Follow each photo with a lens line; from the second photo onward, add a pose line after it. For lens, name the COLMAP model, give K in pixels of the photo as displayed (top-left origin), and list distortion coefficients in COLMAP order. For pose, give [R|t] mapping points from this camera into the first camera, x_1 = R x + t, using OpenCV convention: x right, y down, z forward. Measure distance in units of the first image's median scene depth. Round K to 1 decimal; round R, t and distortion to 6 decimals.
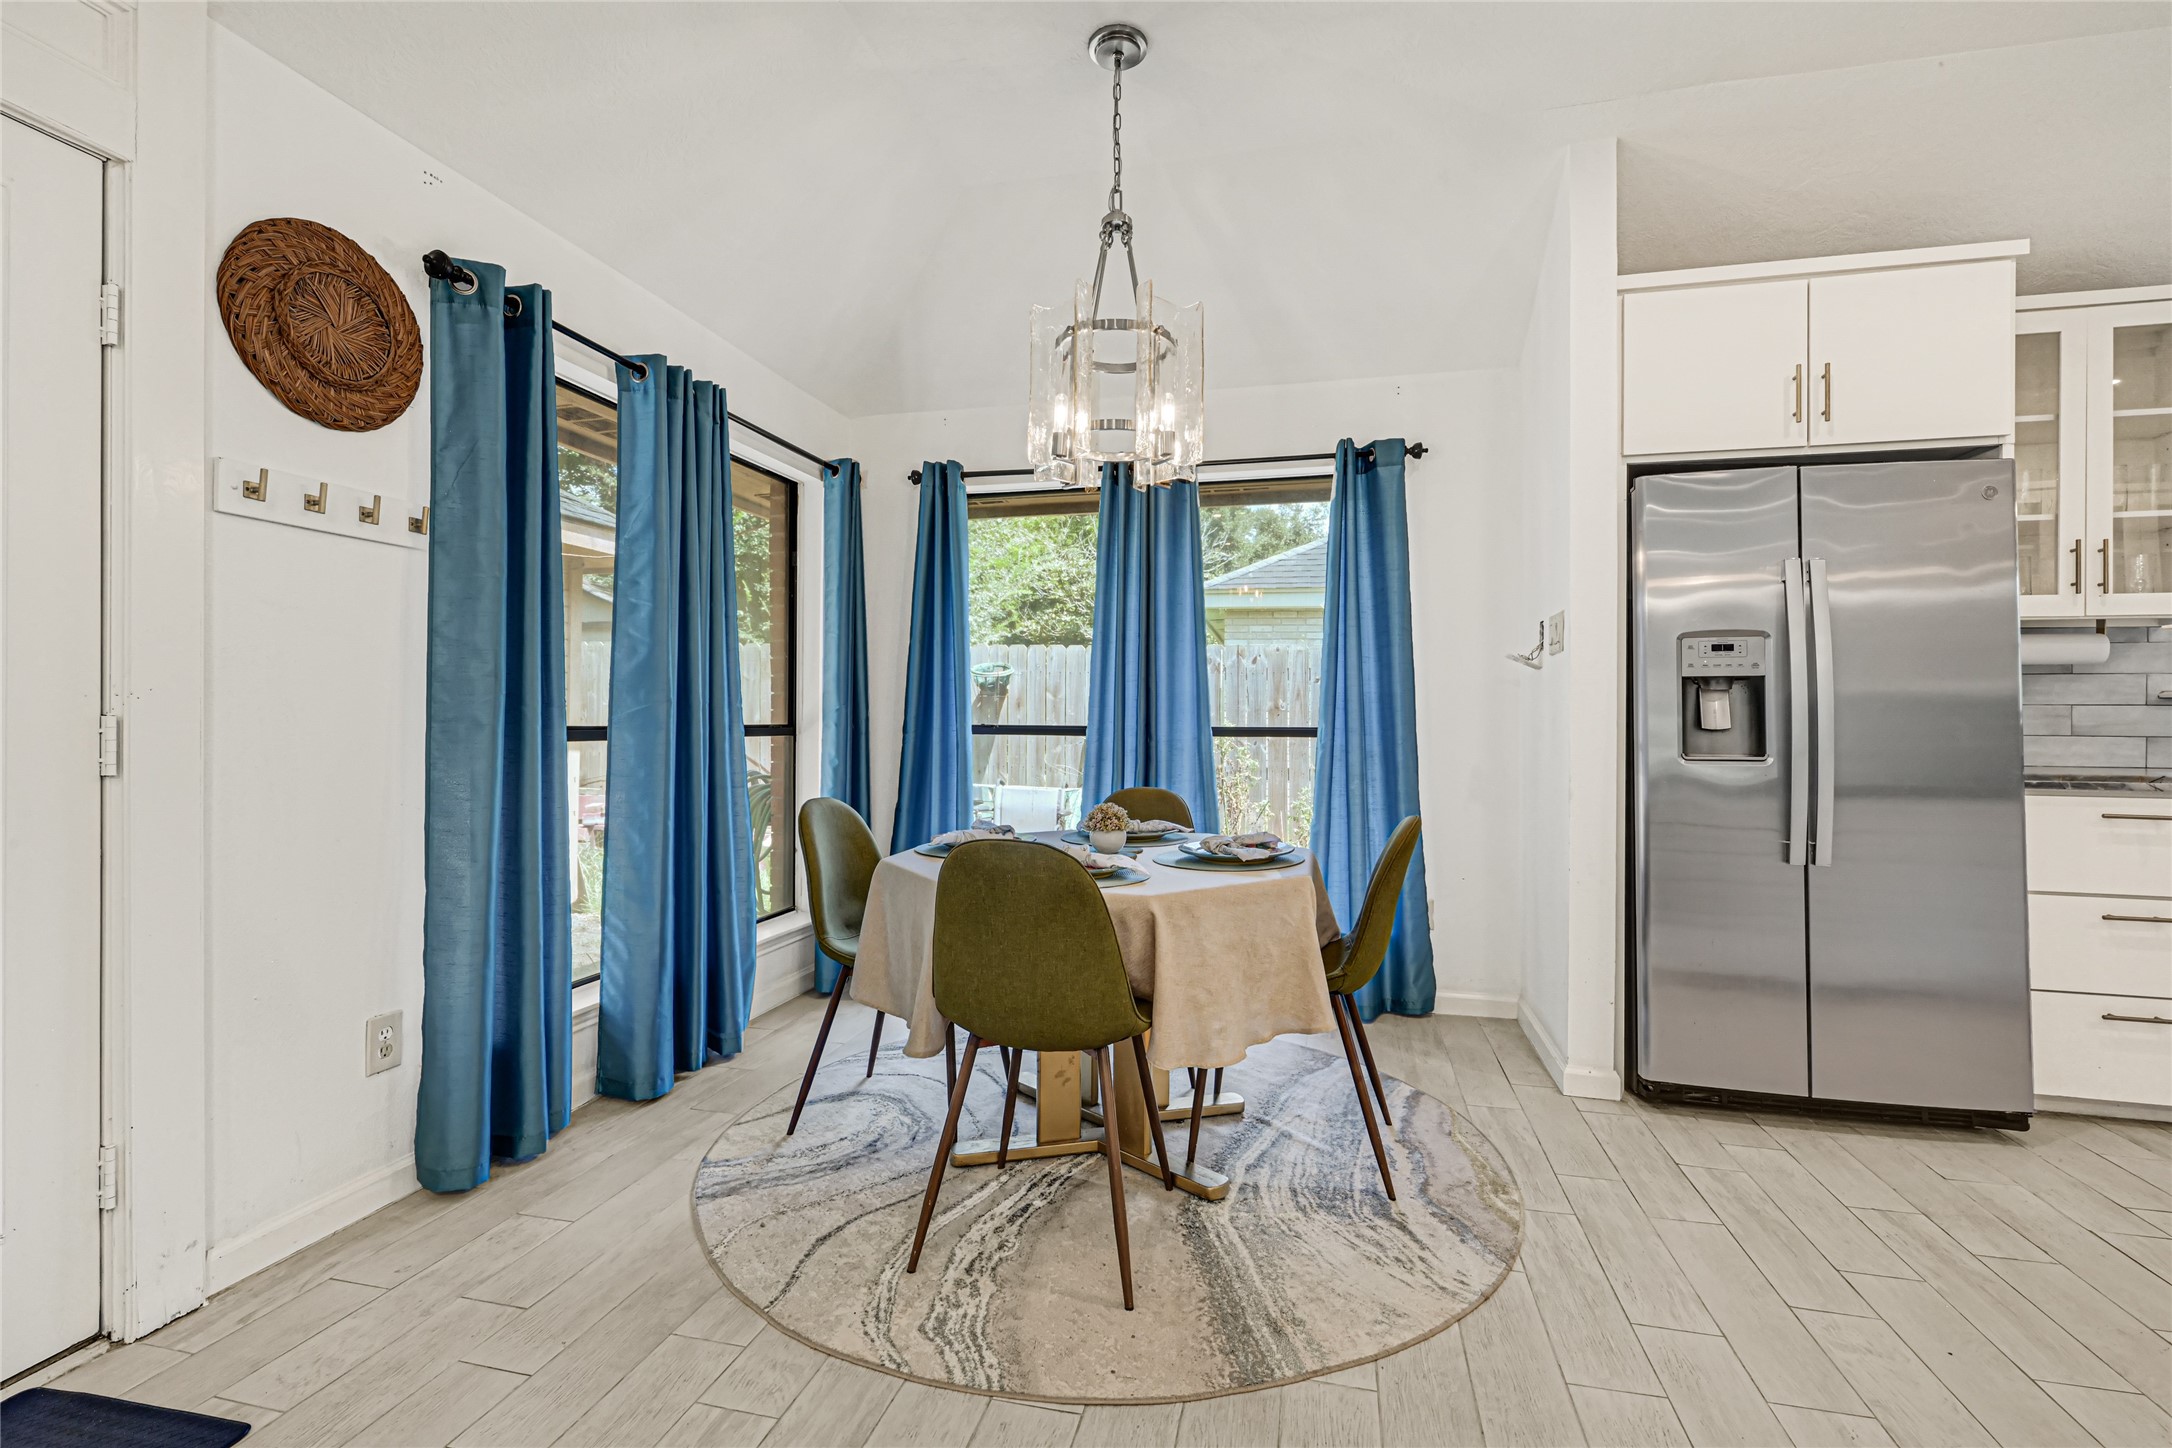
lens RADIAL K [[967.6, 0, 1089.6], [0, 967.6, 719.7], [0, 0, 1]] dist [0.000268, 0.000031]
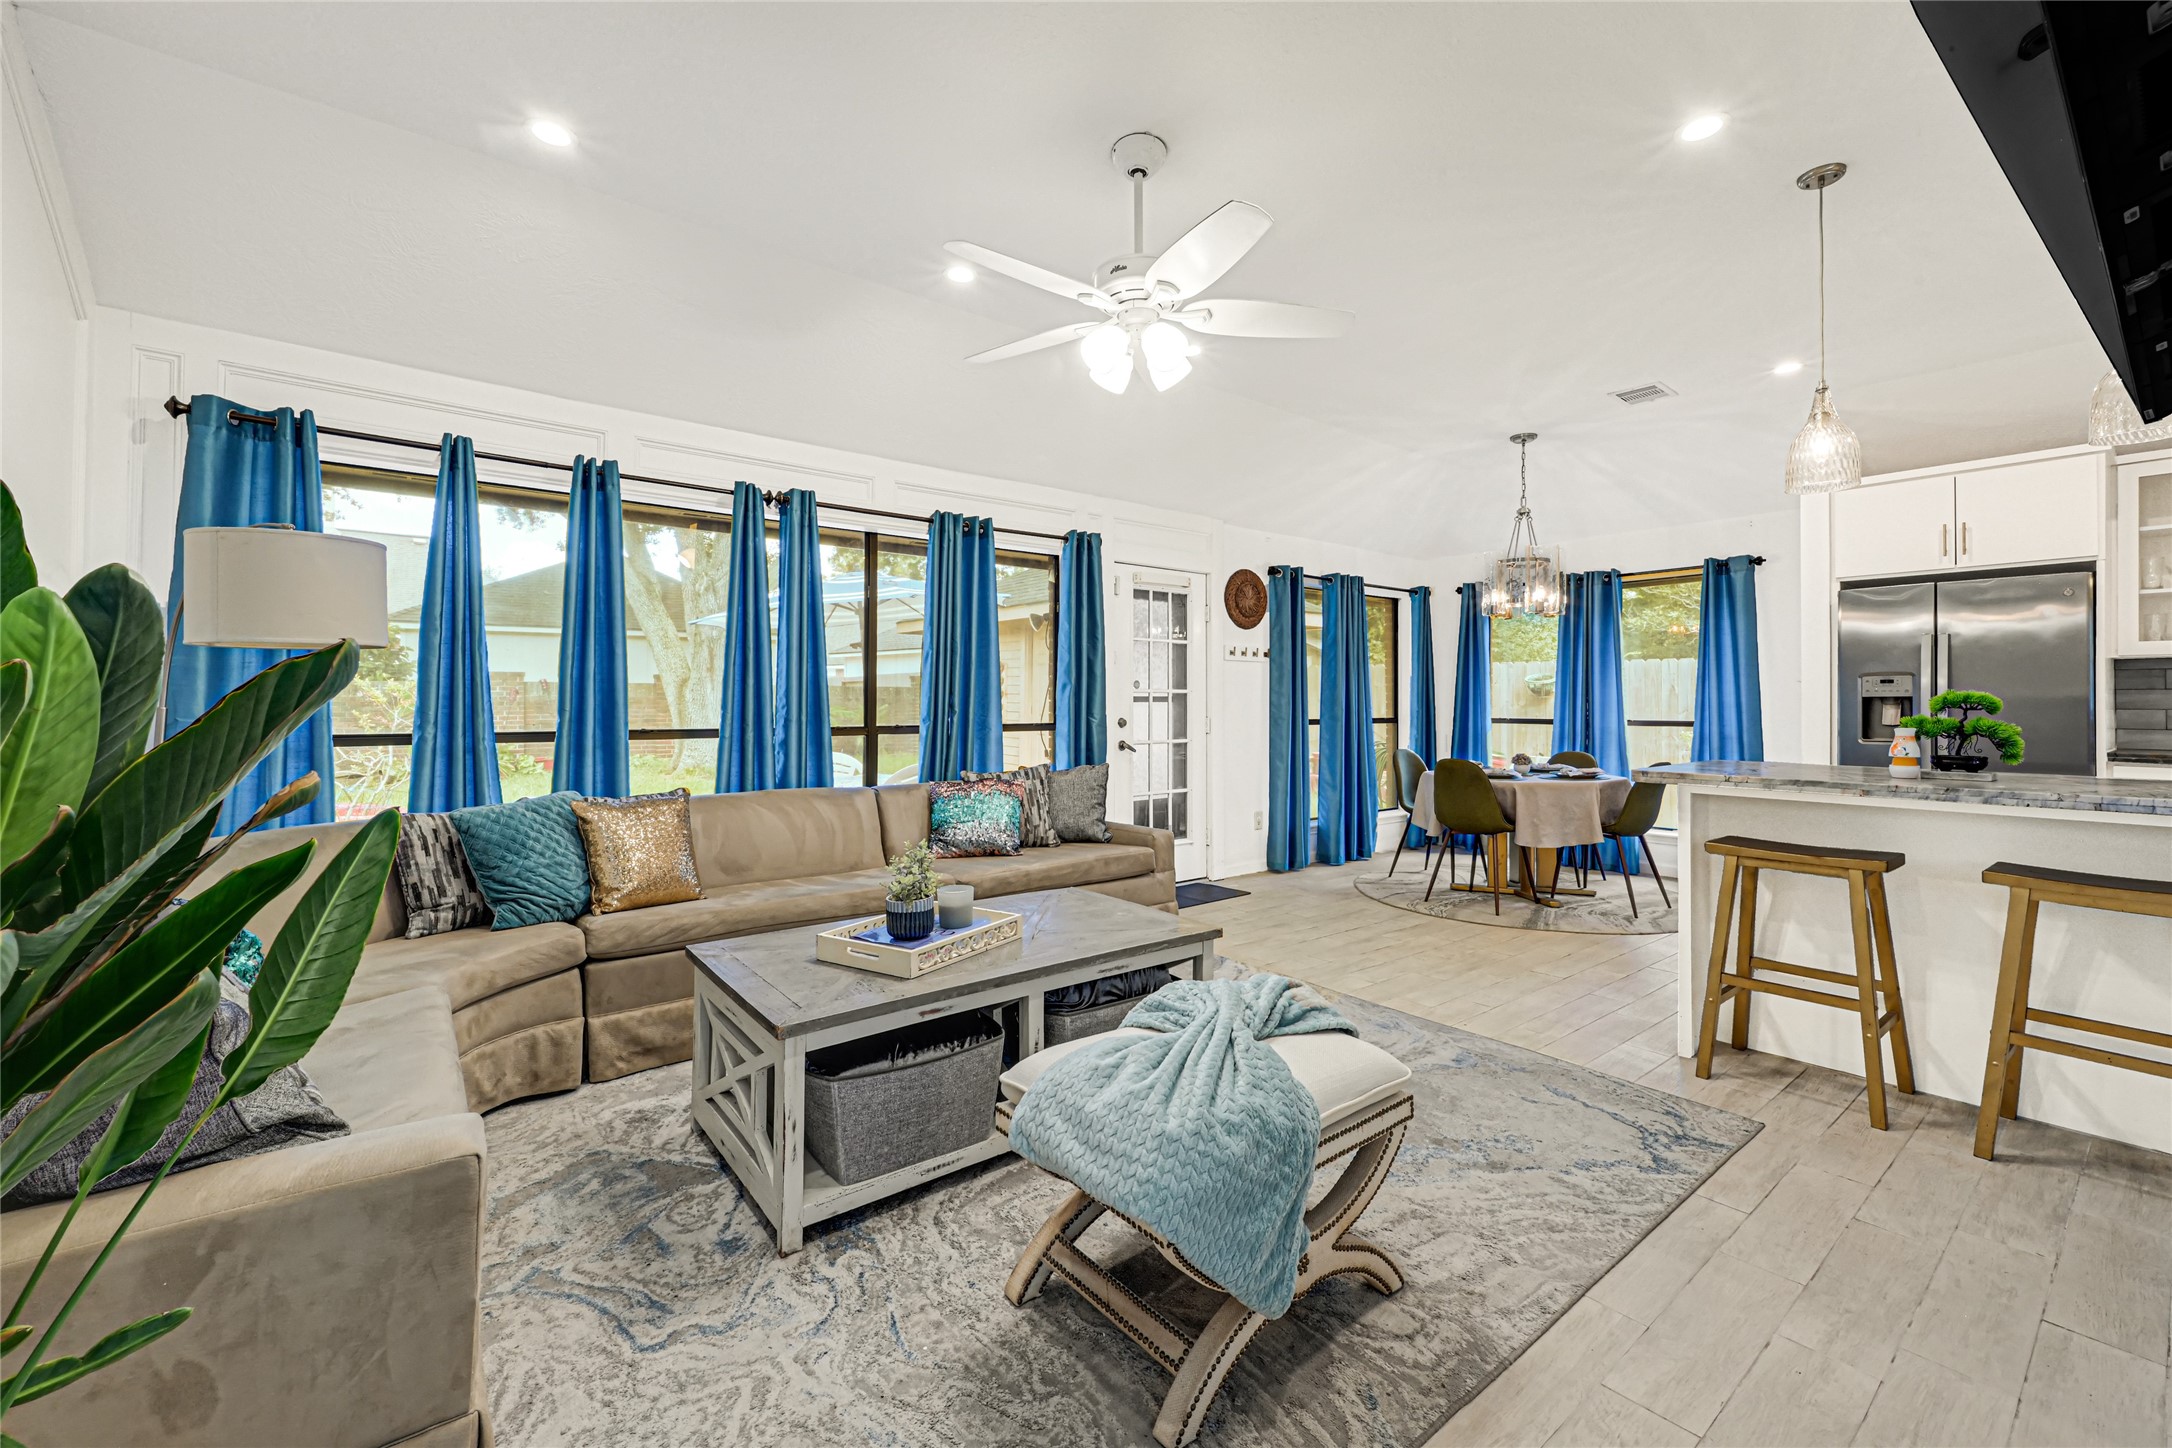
lens RADIAL K [[885.7, 0, 1090.3], [0, 885.7, 696.8], [0, 0, 1]] dist [0.000390, -0.000056]
pose [[0.792190, -0.008973, -0.610209, 0.483051], [0.001818, 0.999922, -0.012343, -0.026934], [0.610272, 0.008669, 0.792144, -1.308541]]
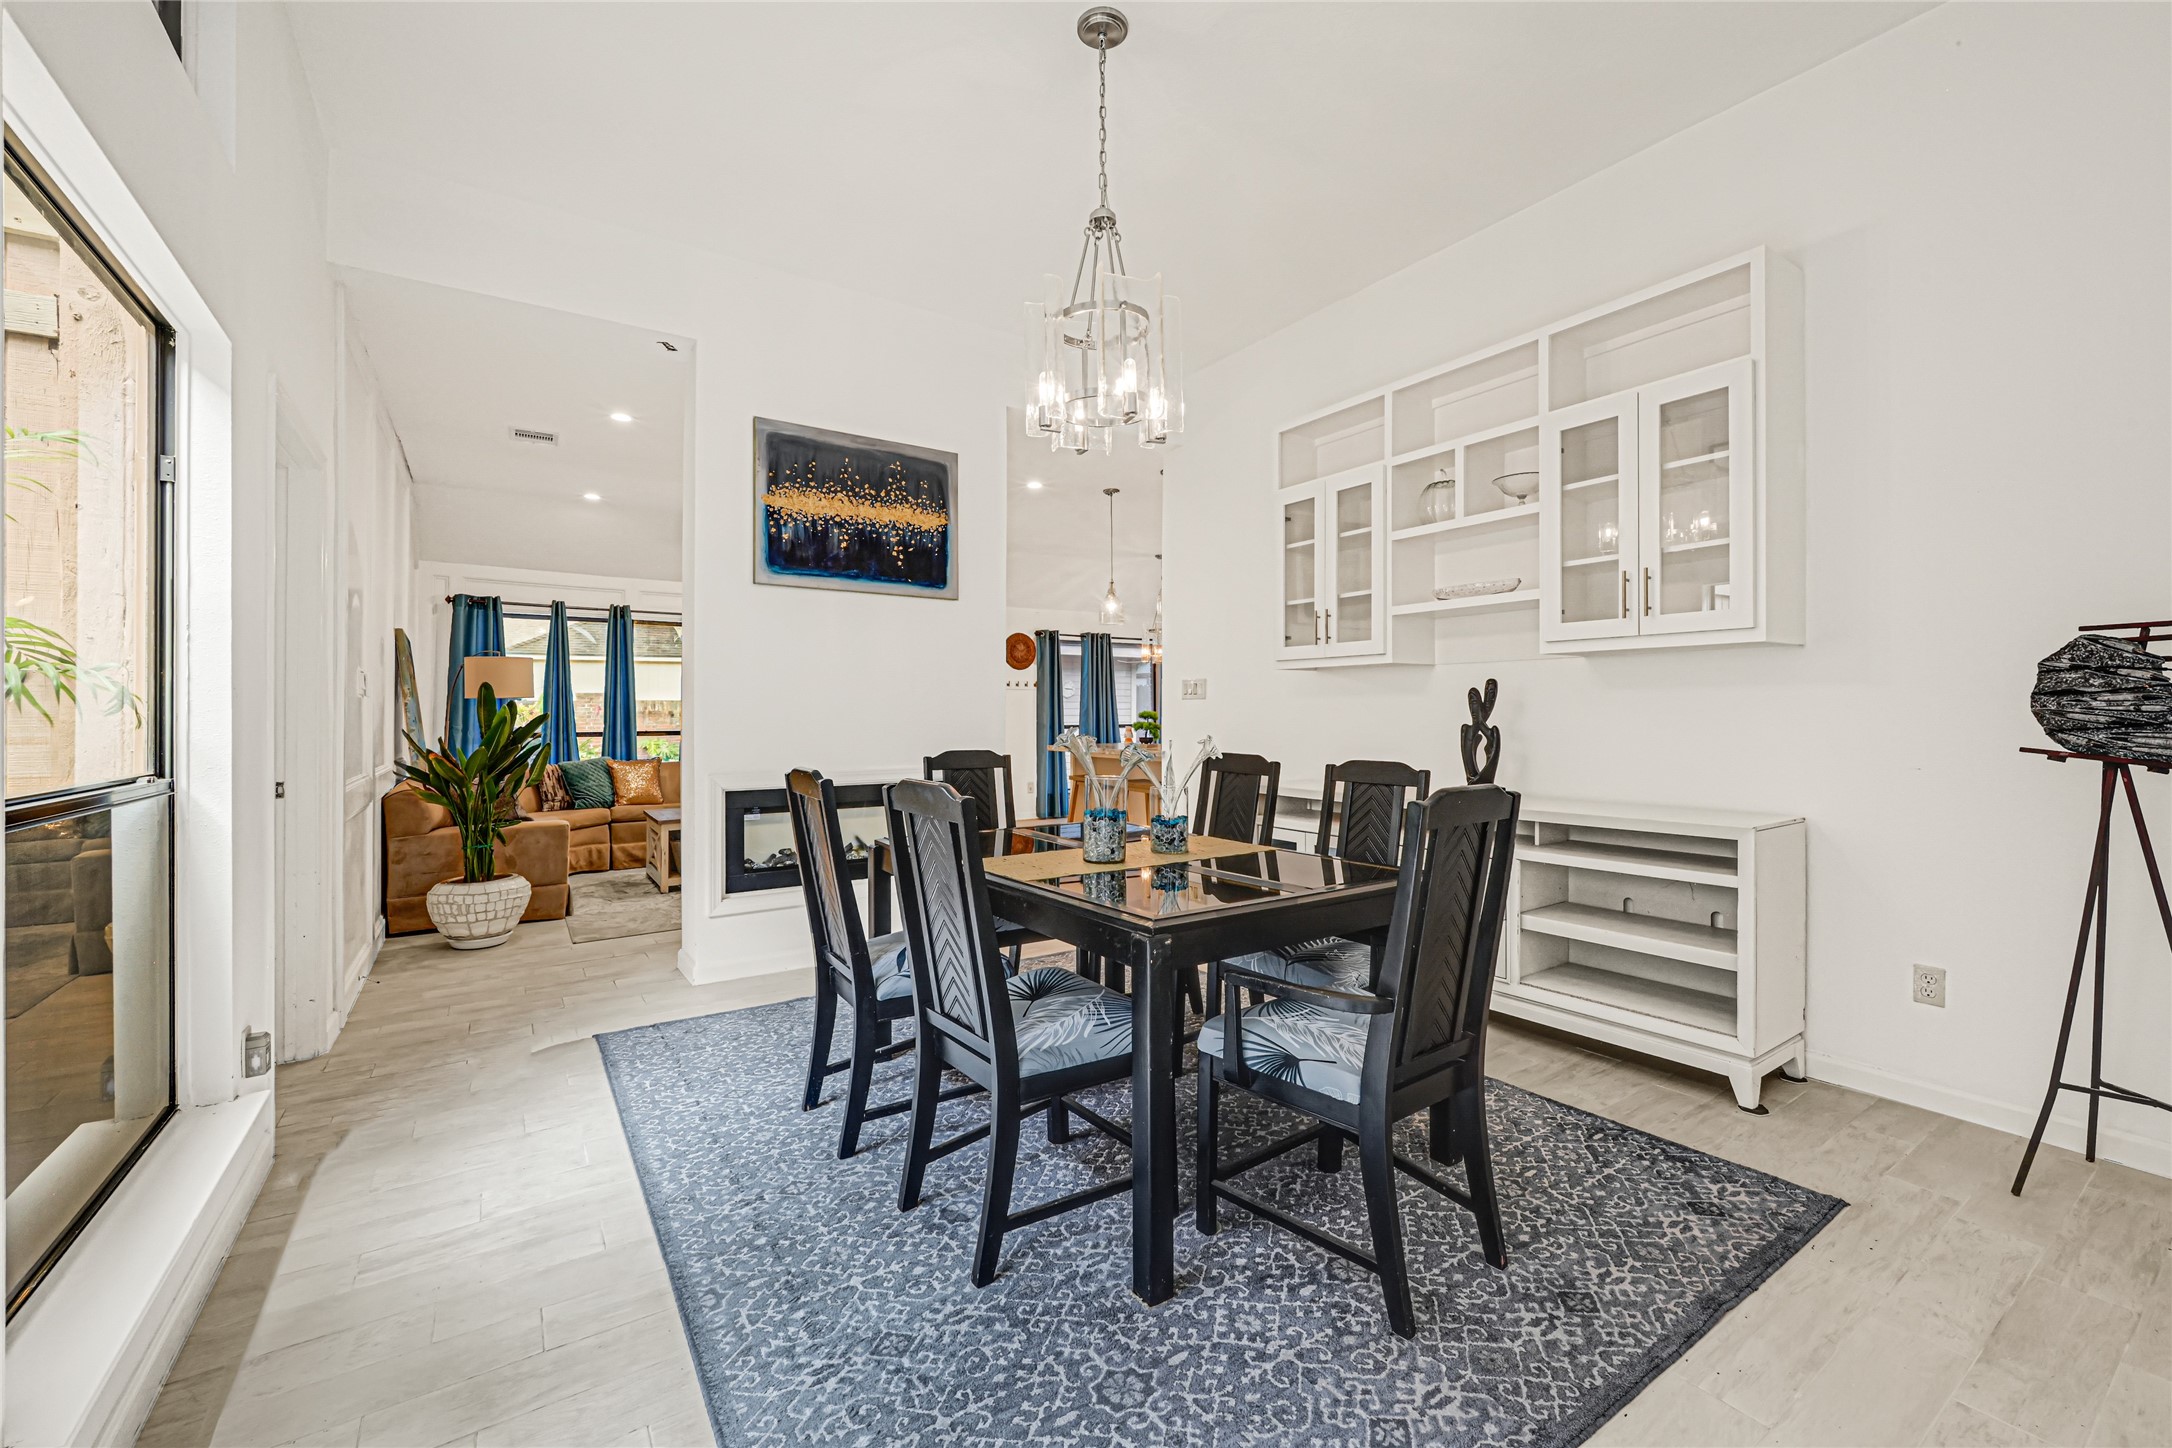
lens RADIAL K [[885.7, 0, 1091.1], [0, 885.7, 721.4], [0, 0, 1]] dist [0.000390, -0.000056]
pose [[0.742991, -0.001234, -0.669300, 2.128527], [0.006560, 0.999964, 0.005439, -0.030860], [0.669269, -0.008431, 0.742972, -1.818125]]
